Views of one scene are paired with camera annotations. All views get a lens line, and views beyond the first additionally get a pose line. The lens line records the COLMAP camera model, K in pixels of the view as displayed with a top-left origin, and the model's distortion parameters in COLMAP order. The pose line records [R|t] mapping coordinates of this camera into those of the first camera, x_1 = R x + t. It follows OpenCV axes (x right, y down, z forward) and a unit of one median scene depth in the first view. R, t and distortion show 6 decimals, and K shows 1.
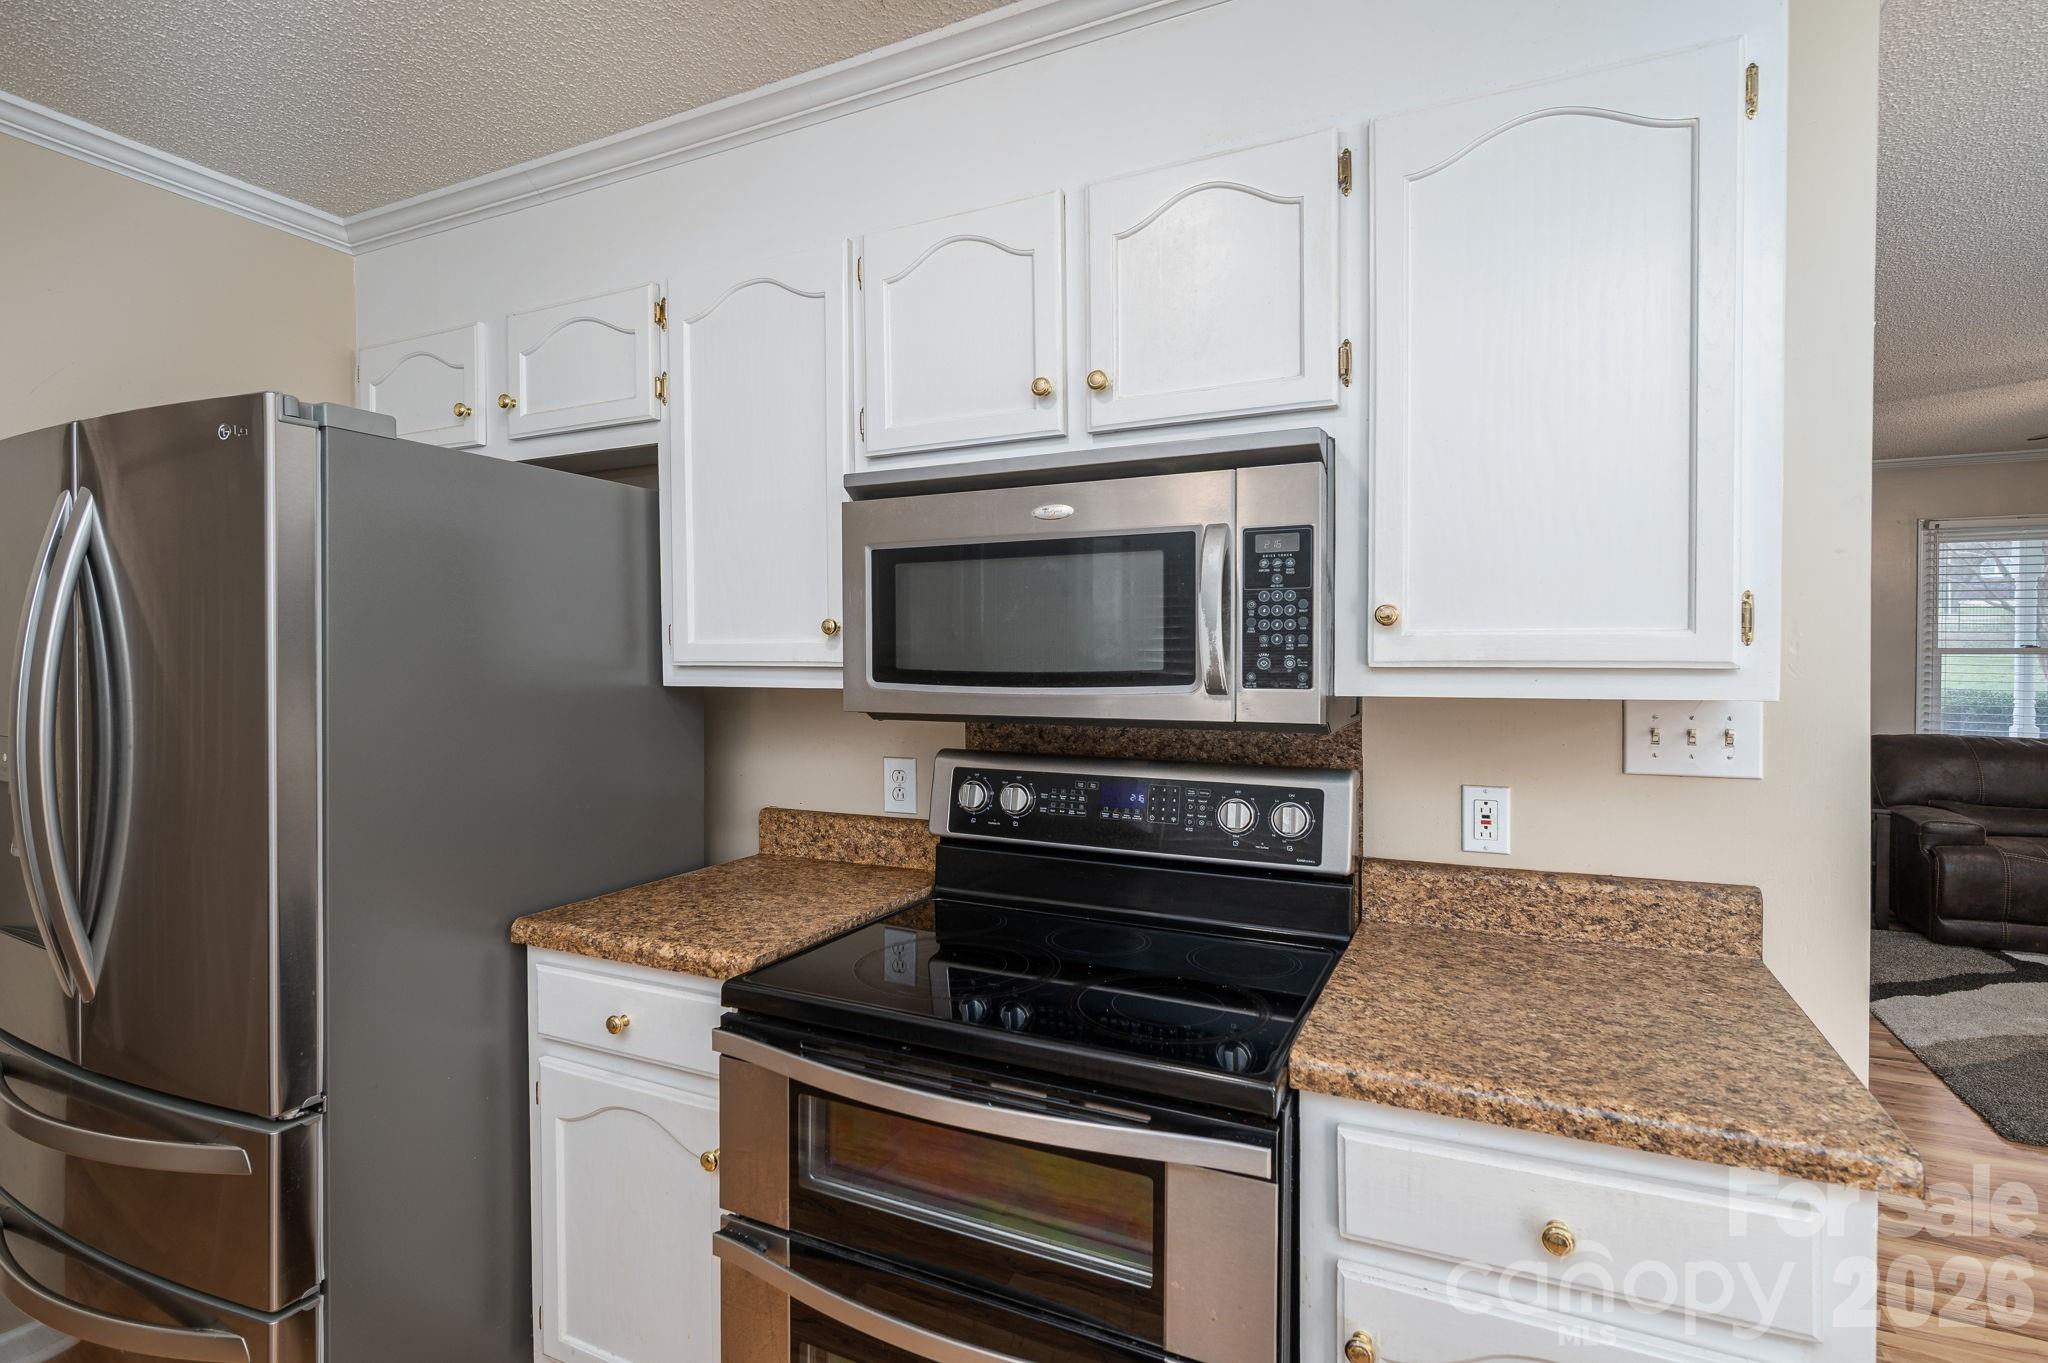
lens RADIAL K [[947.3, 0, 1090.7], [0, 947.3, 666.8], [0, 0, 1]] dist [0.003881, -0.000864]
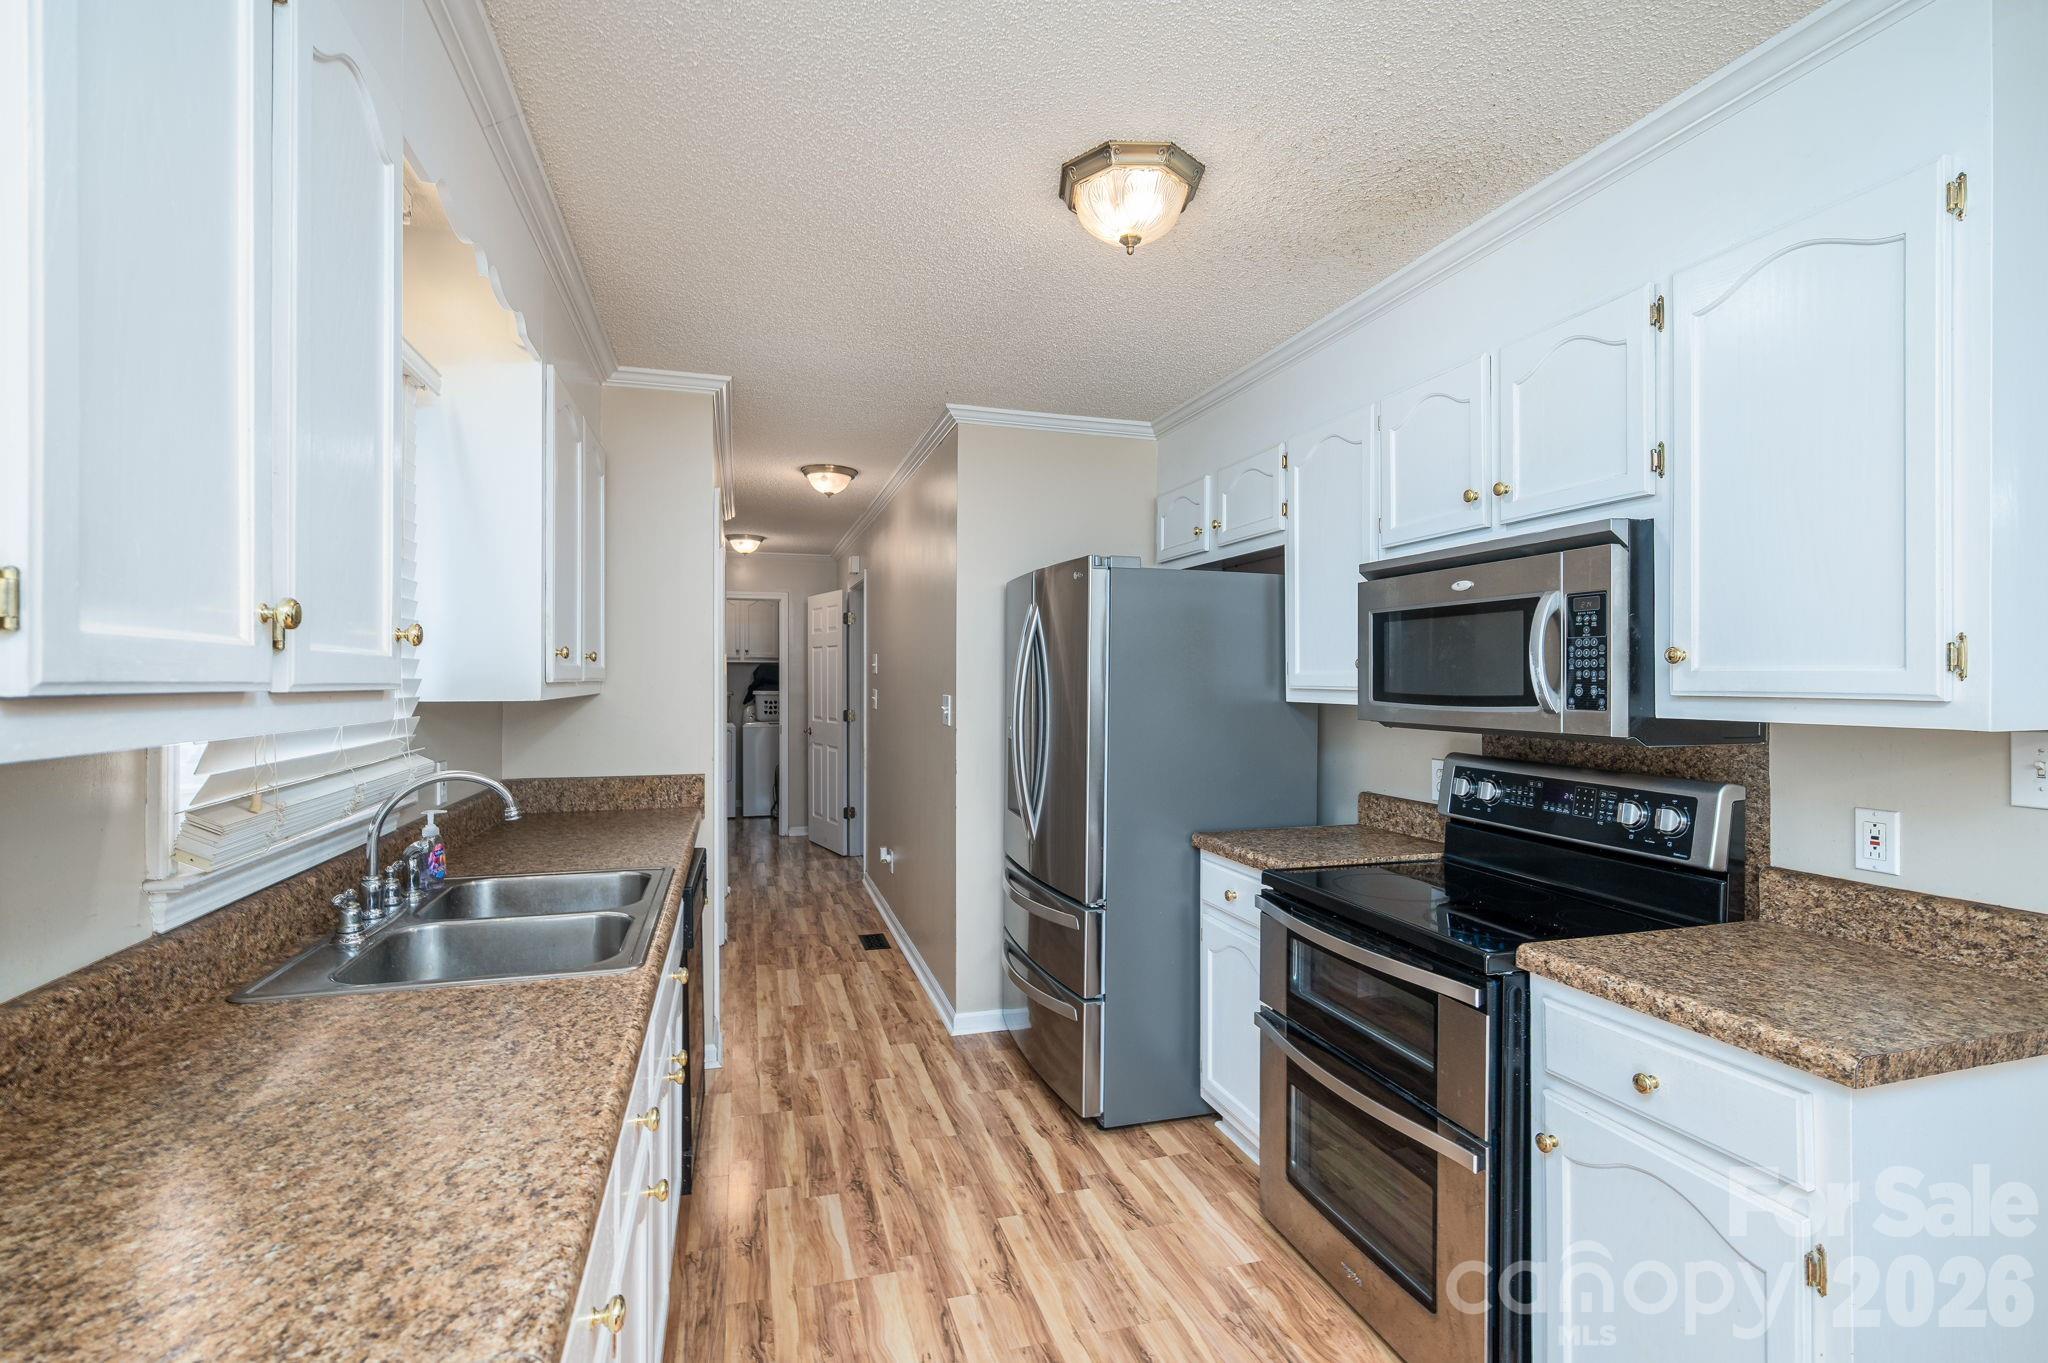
lens RADIAL K [[947.3, 0, 1016.4], [0, 947.3, 669.8], [0, 0, 1]] dist [0.003881, -0.000864]
pose [[0.638099, -0.003577, -0.769946, 0.606626], [-0.013196, 0.999792, -0.015580, -0.002525], [0.769841, 0.020102, 0.637919, -0.425365]]
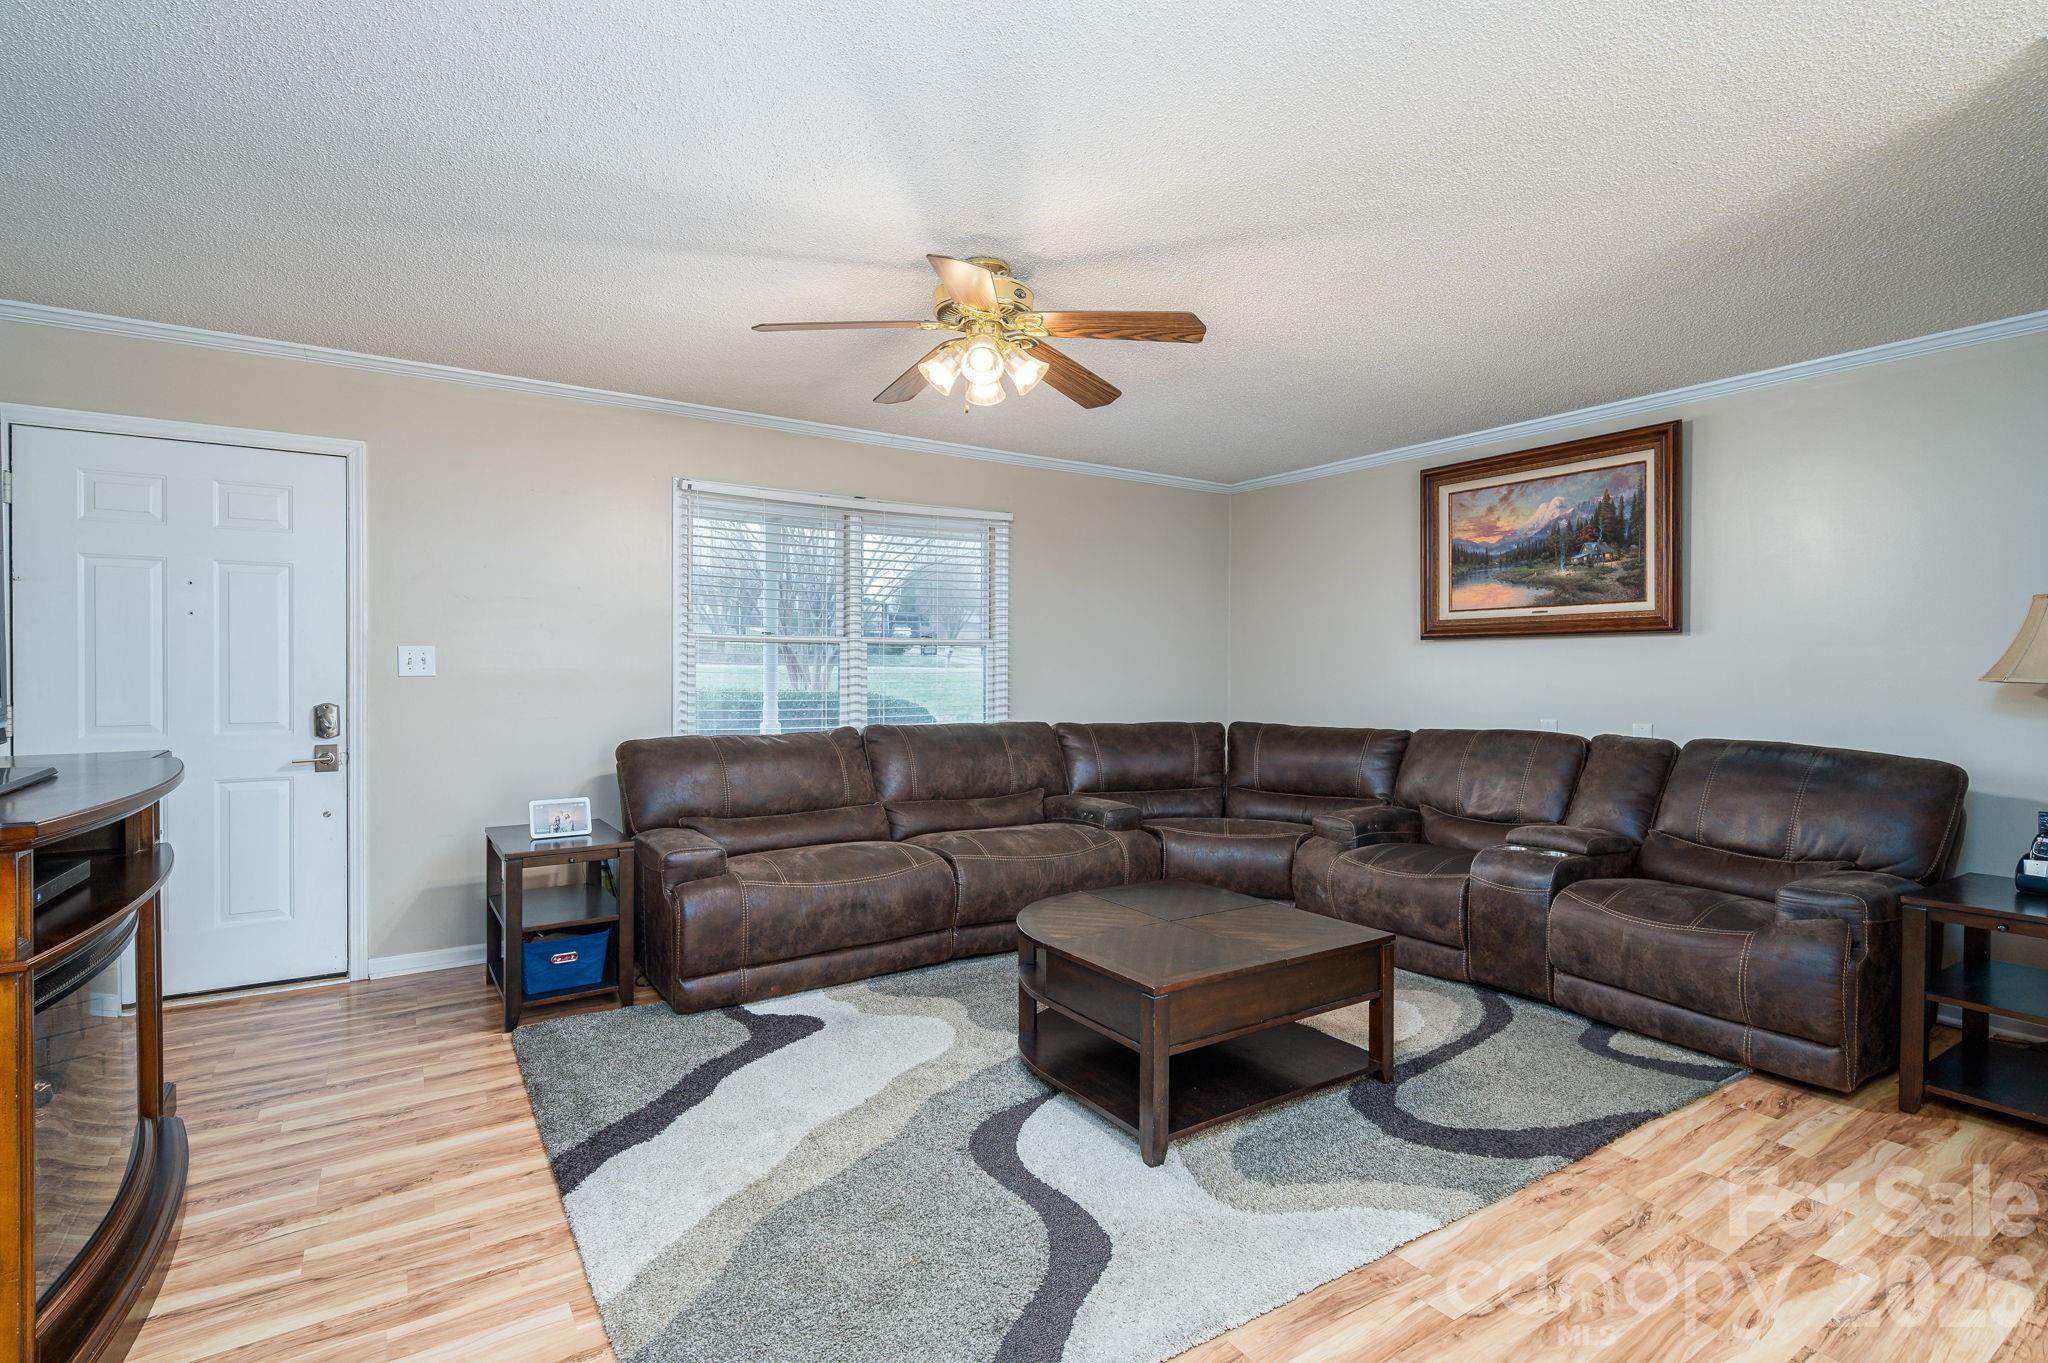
lens RADIAL K [[947.3, 0, 1004.1], [0, 947.3, 669.9], [0, 0, 1]] dist [0.003881, -0.000864]
pose [[0.536686, 0.006078, 0.843760, 1.027113], [0.005297, 0.999930, -0.010572, 0.071875], [-0.843765, 0.010144, 0.536616, 0.977728]]
